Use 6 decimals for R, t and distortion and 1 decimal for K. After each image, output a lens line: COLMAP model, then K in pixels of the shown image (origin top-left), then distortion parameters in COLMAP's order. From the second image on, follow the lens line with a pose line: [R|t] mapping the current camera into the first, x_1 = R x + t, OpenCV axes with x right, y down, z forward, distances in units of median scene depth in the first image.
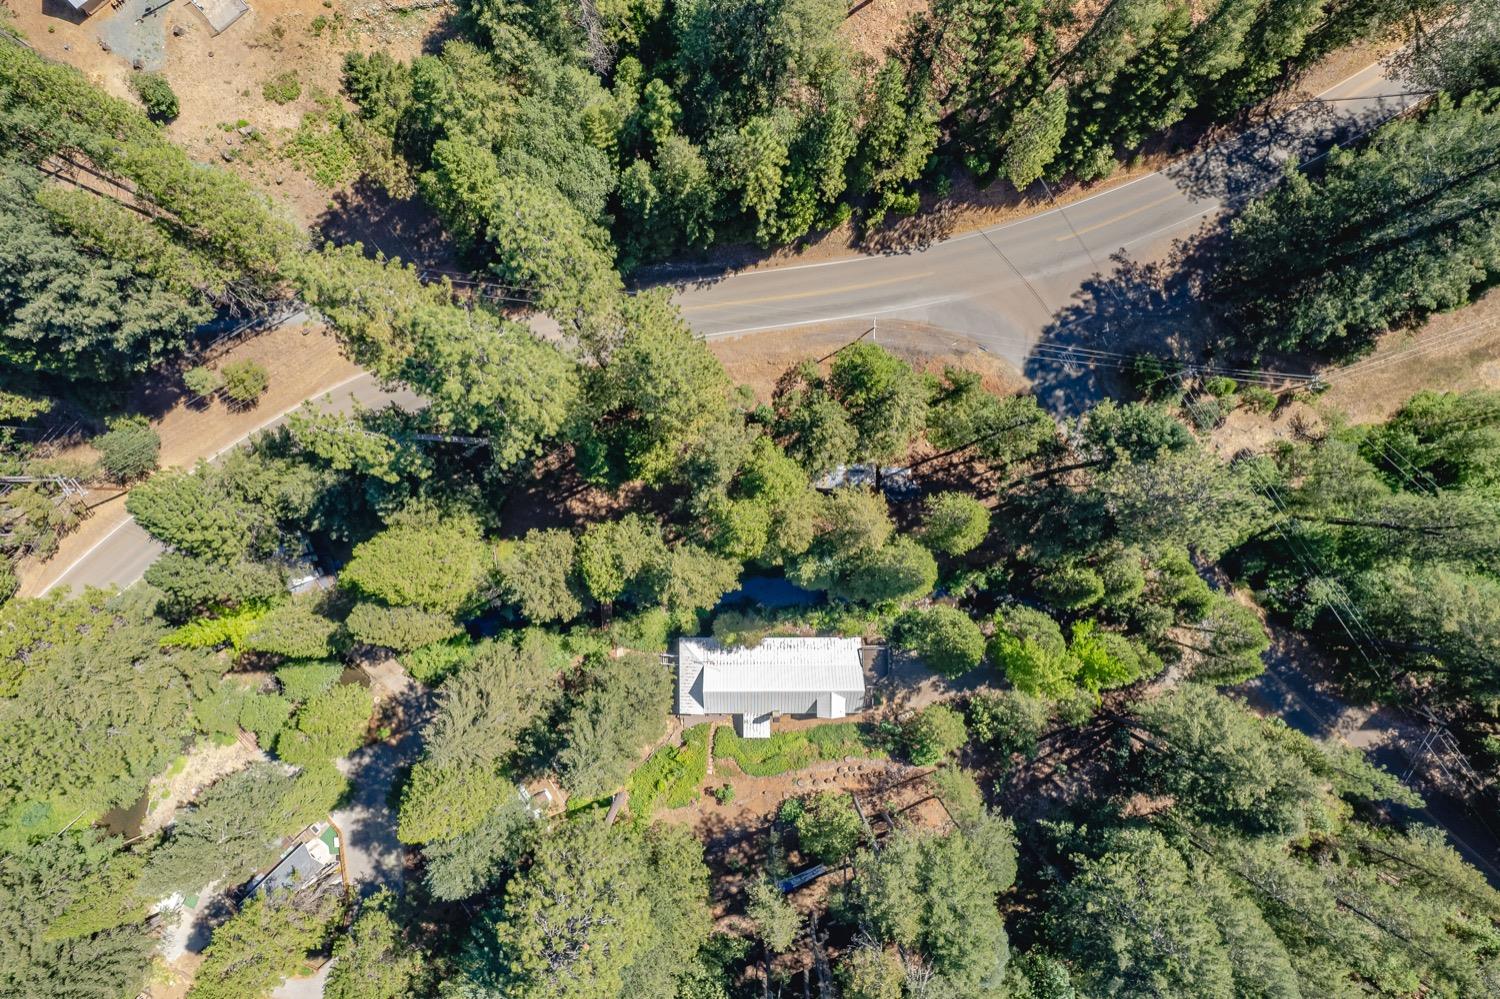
lens RADIAL K [[953.7, 0, 750.0], [0, 953.7, 499.5], [0, 0, 1]] dist [-0.078309, 0.069678]
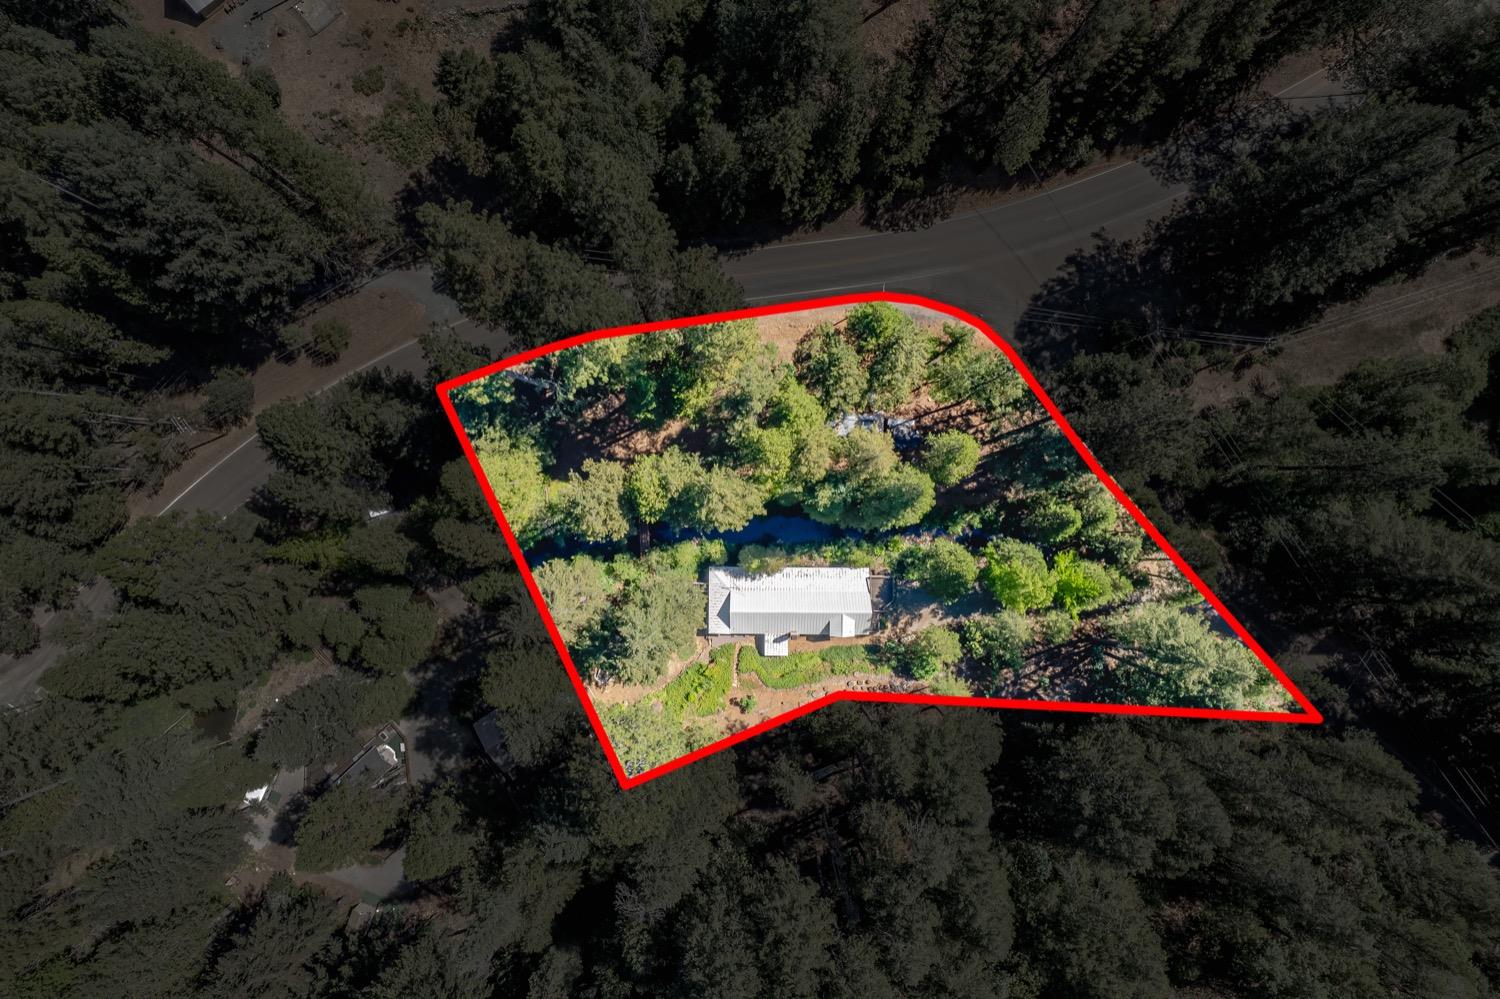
lens RADIAL K [[953.7, 0, 750.0], [0, 953.7, 499.5], [0, 0, 1]] dist [-0.078309, 0.069678]
pose [[0.999911, 0.010508, -0.008188, -0.018868], [-0.010531, 0.999941, -0.002799, 0.075464], [0.008158, 0.002885, 0.999963, -0.151957]]
